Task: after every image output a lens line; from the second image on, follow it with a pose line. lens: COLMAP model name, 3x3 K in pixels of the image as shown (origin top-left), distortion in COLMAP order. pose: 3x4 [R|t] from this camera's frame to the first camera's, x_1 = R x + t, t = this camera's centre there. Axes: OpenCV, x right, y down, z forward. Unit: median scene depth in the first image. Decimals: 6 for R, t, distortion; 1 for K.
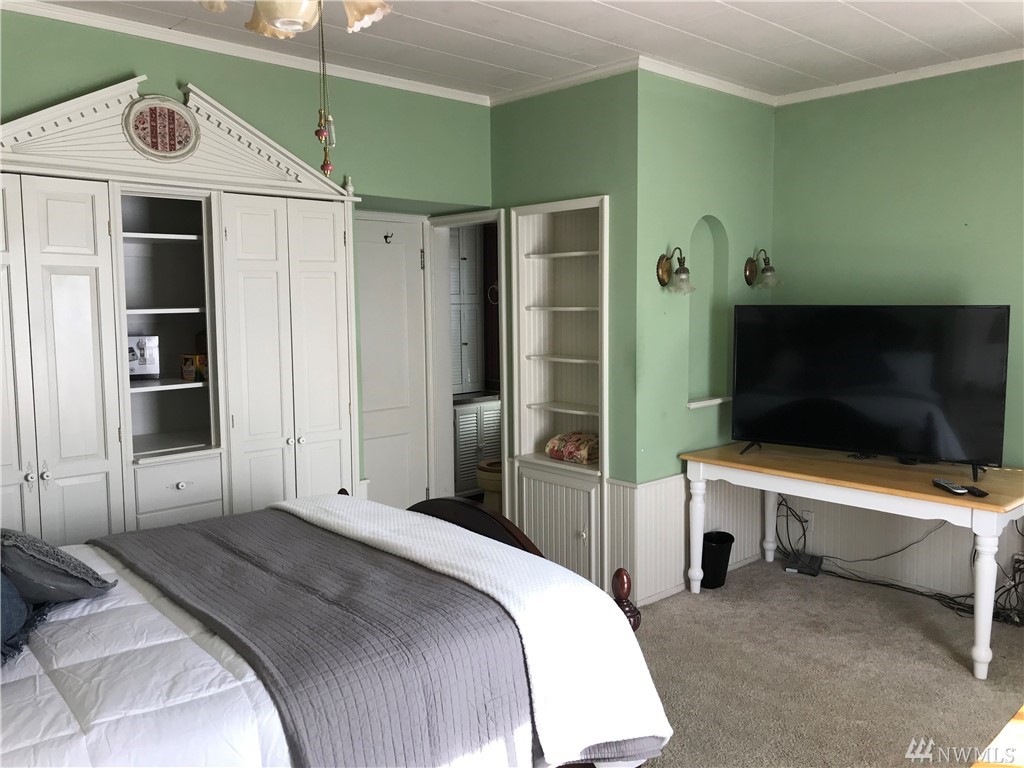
lens RADIAL K [[846.7, 0, 511.9], [0, 846.7, 381.9], [0, 0, 1]] dist [0.057342, -0.059347]
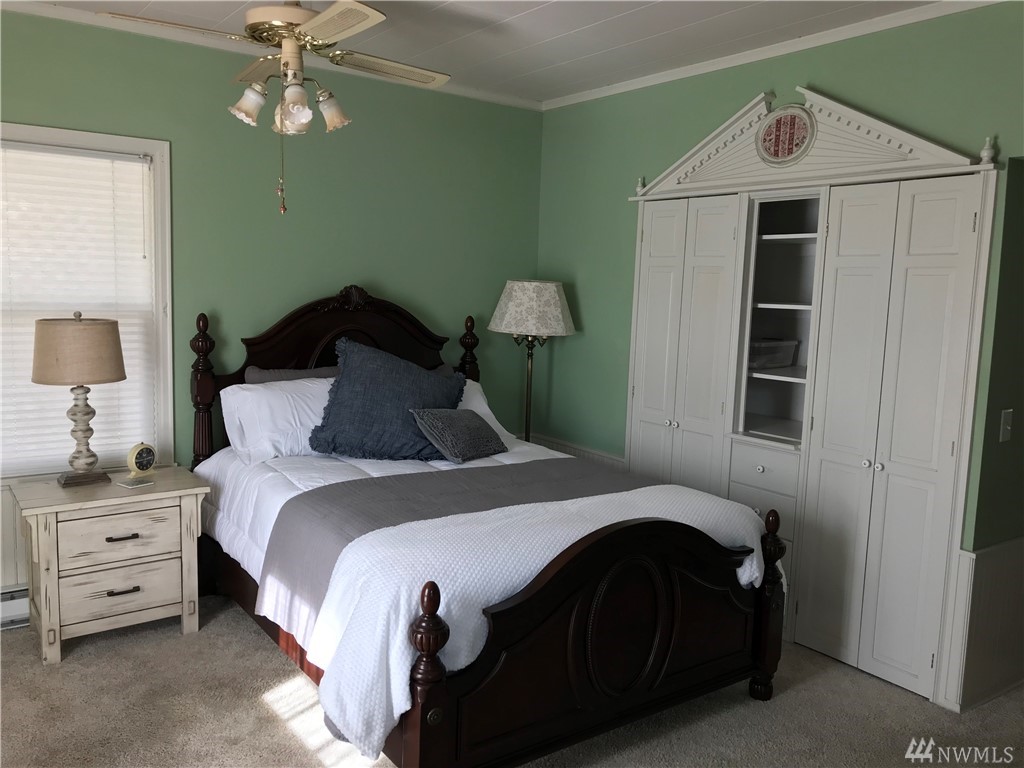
lens RADIAL K [[846.7, 0, 512.1], [0, 846.7, 384.0], [0, 0, 1]] dist [0.057342, -0.059347]
pose [[-0.127505, 0.128769, -0.983443, 0.722981], [-0.125237, 0.981510, 0.144753, -0.102543], [0.983899, 0.141620, -0.109021, 0.821714]]
